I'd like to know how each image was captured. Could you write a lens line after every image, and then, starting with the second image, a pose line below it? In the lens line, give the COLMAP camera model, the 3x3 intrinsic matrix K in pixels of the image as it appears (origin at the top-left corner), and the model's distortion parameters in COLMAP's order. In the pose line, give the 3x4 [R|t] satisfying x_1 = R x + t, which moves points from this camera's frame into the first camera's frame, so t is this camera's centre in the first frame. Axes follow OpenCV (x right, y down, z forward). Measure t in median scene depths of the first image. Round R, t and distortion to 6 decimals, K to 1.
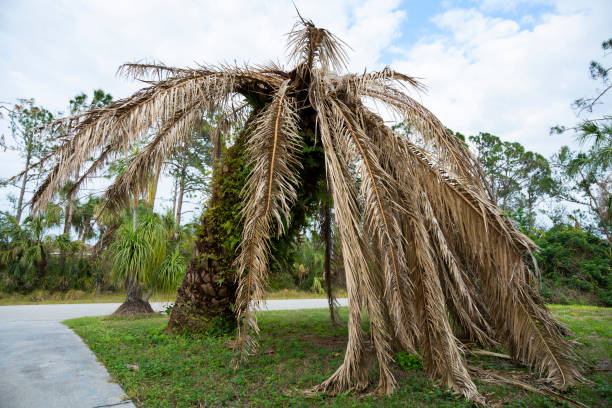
lens RADIAL K [[413.9, 0, 306.0], [0, 413.9, 204.0], [0, 0, 1]] dist [-0.003109, 0.008467]
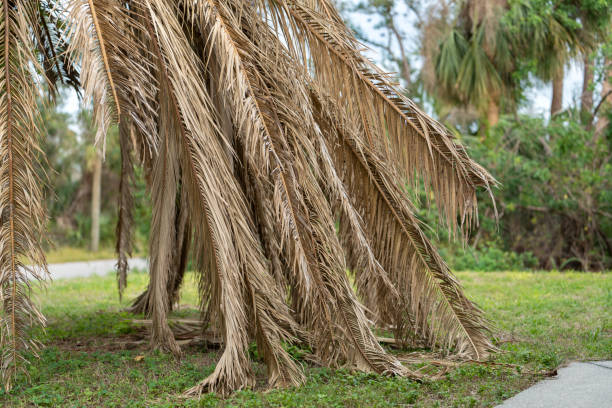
lens RADIAL K [[1239.9, 0, 306.0], [0, 1239.9, 204.0], [0, 0, 1]] dist [-0.038086, -0.102492]
pose [[0.845261, -0.009731, 0.534265, -0.464236], [-0.077754, 0.986953, 0.140991, -0.073122], [-0.528667, -0.160716, 0.833476, -0.365475]]
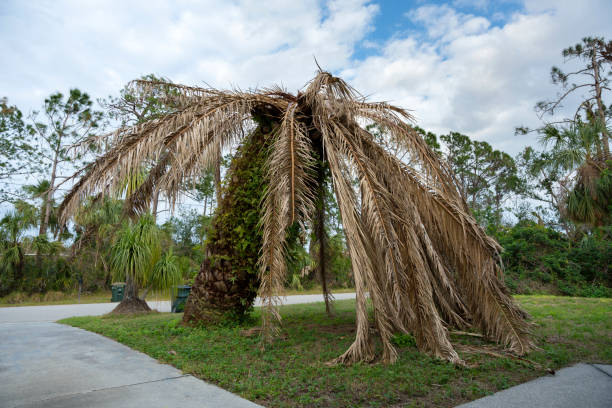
lens RADIAL K [[413.9, 0, 306.0], [0, 413.9, 204.0], [0, 0, 1]] dist [-0.003109, 0.008467]
pose [[0.998004, -0.006951, 0.062761, -0.074837], [0.006516, 0.999953, 0.007146, -0.024989], [-0.062808, -0.006723, 0.998003, -0.139576]]
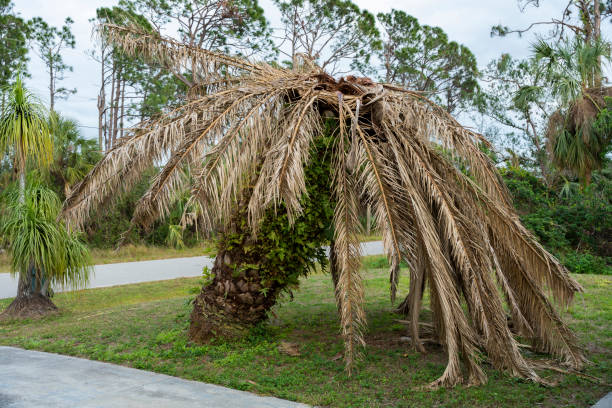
lens RADIAL K [[651.6, 0, 306.0], [0, 651.6, 204.0], [0, 0, 1]] dist [0.003123, 0.052570]
pose [[0.954045, -0.016713, 0.299196, -0.561271], [-0.034416, 0.985726, 0.164802, -0.276154], [-0.297679, -0.167526, 0.939852, -0.464185]]
